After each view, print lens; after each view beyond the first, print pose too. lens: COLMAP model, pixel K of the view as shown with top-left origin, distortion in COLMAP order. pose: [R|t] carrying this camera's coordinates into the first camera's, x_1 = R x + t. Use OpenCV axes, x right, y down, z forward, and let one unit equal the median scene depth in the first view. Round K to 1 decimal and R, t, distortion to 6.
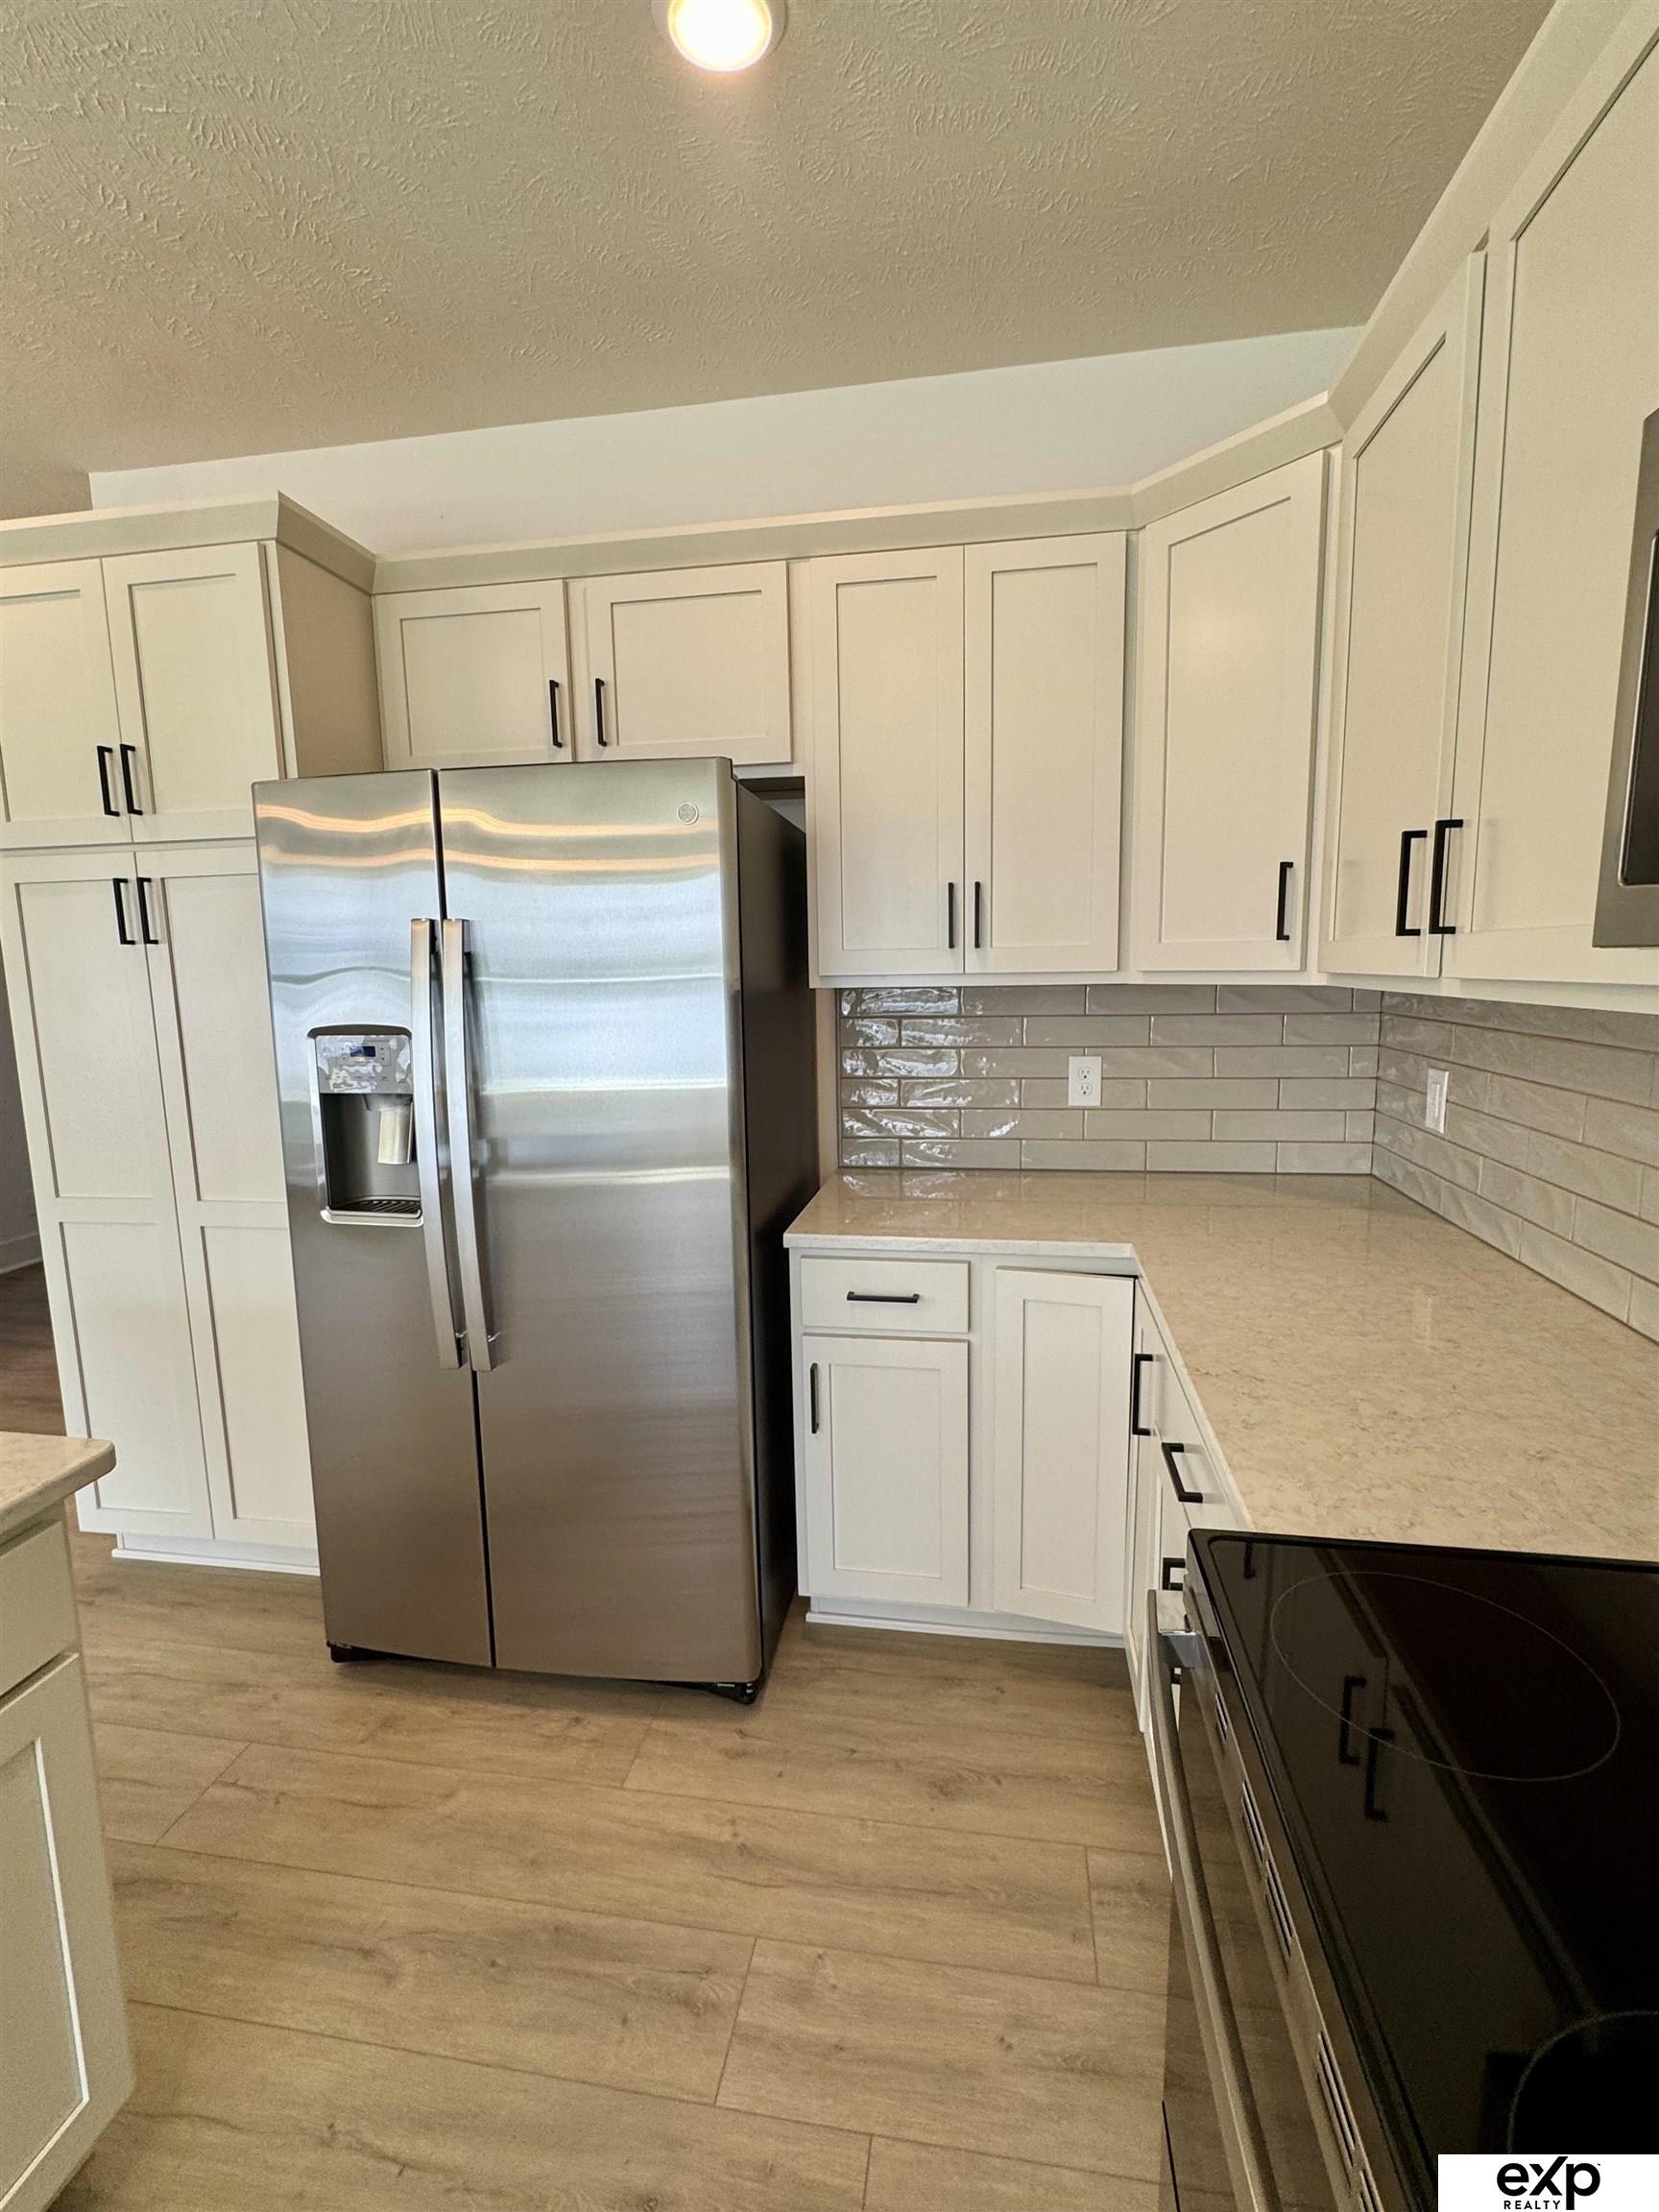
lens RADIAL K [[1013.4, 0, 829.4], [0, 1013.4, 1106.6], [0, 0, 1]] dist [0.000317, -0.000691]
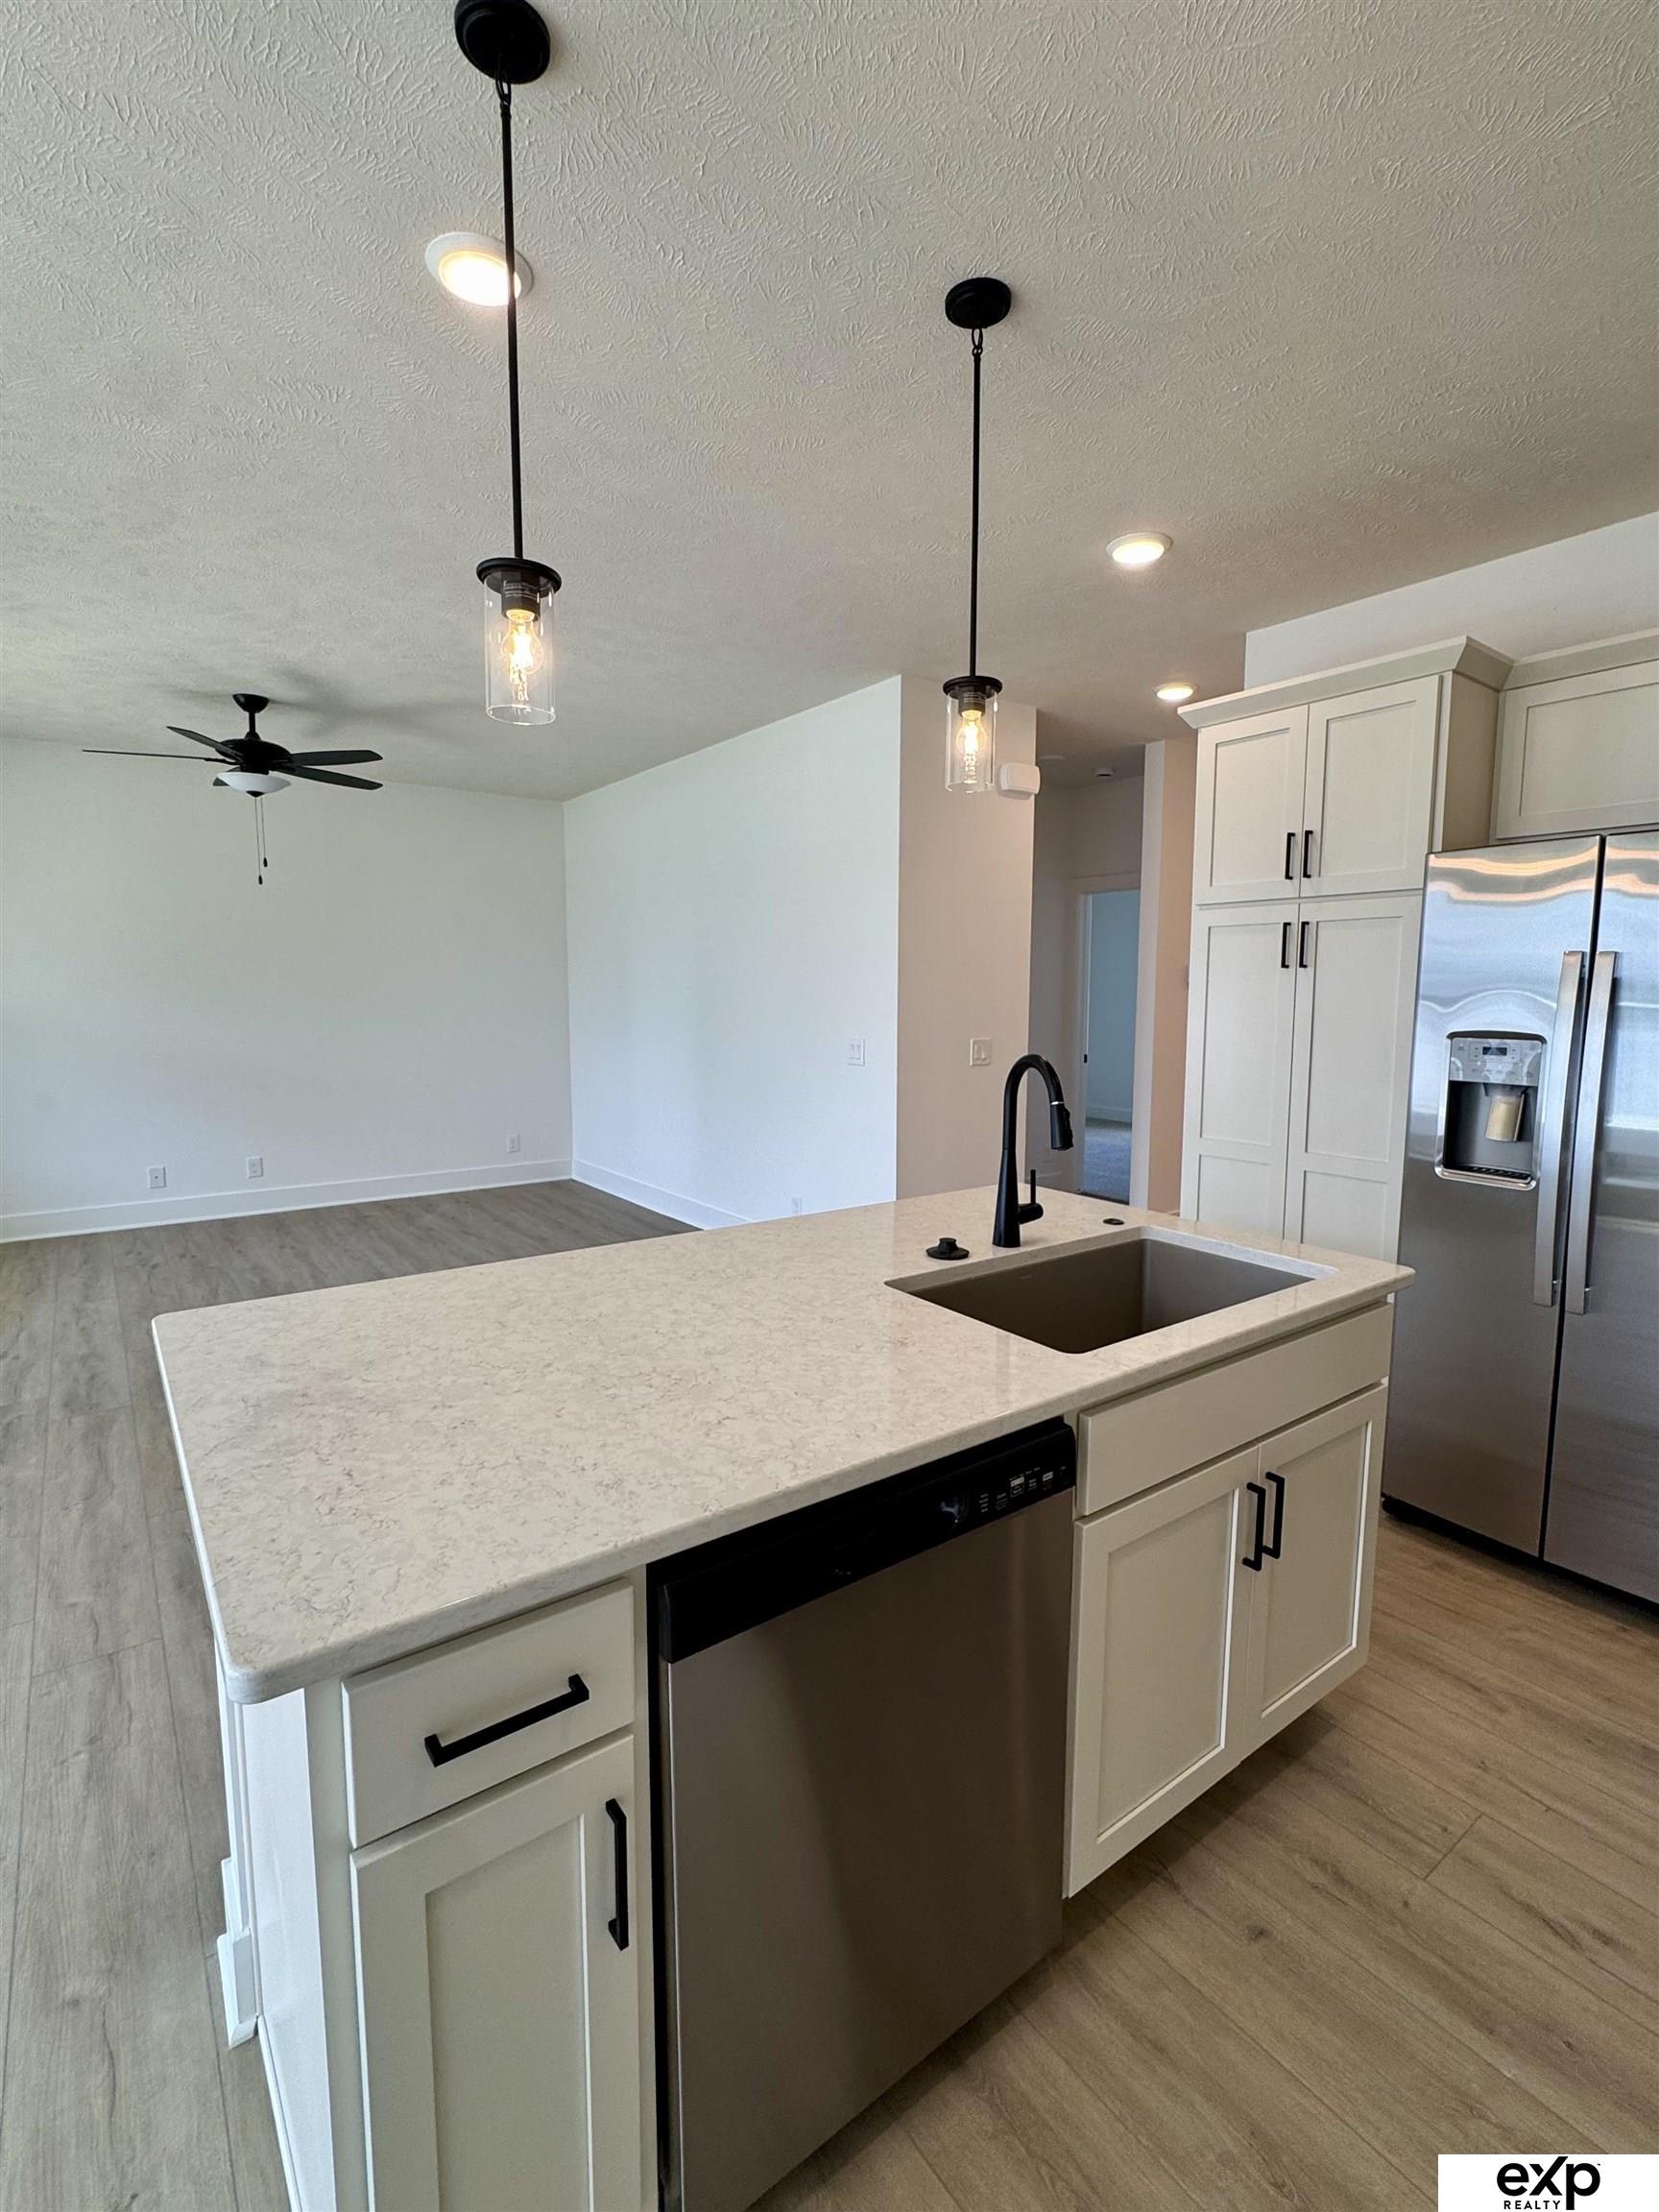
lens RADIAL K [[1013.4, 0, 827.5], [0, 1013.4, 1097.5], [0, 0, 1]] dist [0.000317, -0.000691]
pose [[0.717803, 0.097136, -0.689437, -0.163651], [-0.115563, 0.993107, 0.019603, 0.076686], [0.686589, 0.065602, 0.724080, -0.526319]]
